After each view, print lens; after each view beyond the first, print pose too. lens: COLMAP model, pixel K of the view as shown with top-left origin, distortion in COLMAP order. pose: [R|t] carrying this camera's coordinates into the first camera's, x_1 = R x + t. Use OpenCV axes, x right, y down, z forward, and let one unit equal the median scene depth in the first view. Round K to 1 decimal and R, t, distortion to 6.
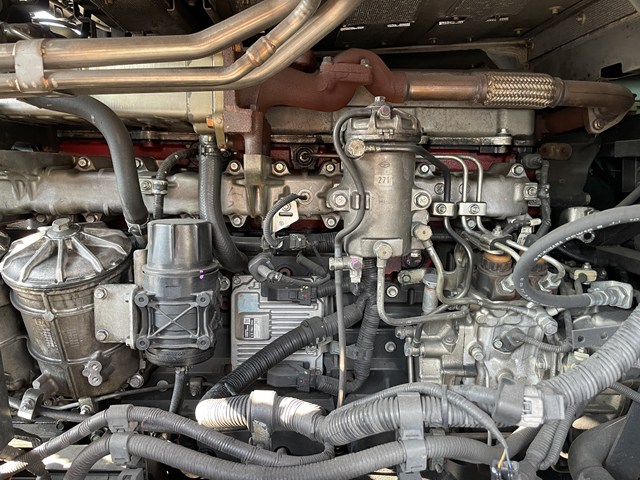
lens RADIAL K [[488.2, 0, 318.2], [0, 488.2, 238.2], [0, 0, 1]] dist [0.040452, -0.058897]
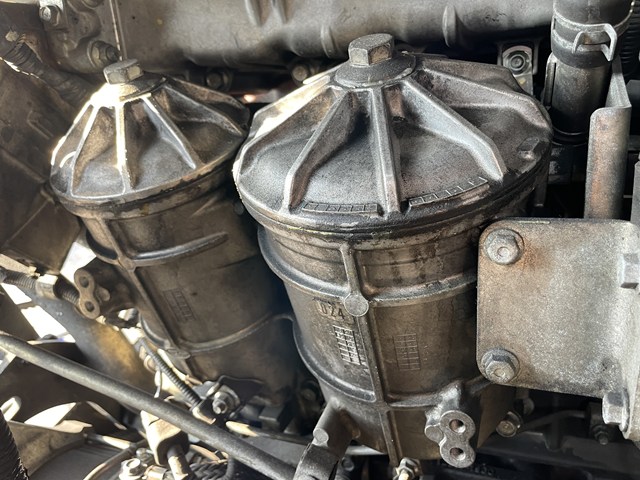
lens RADIAL K [[488.2, 0, 320.7], [0, 488.2, 239.7], [0, 0, 1]] dist [0.040452, -0.058897]
pose [[0.918333, 0.033779, -0.394364, -0.424640], [0.038534, 0.983989, 0.174014, 0.046611], [0.393928, -0.175000, 0.902328, 0.660443]]
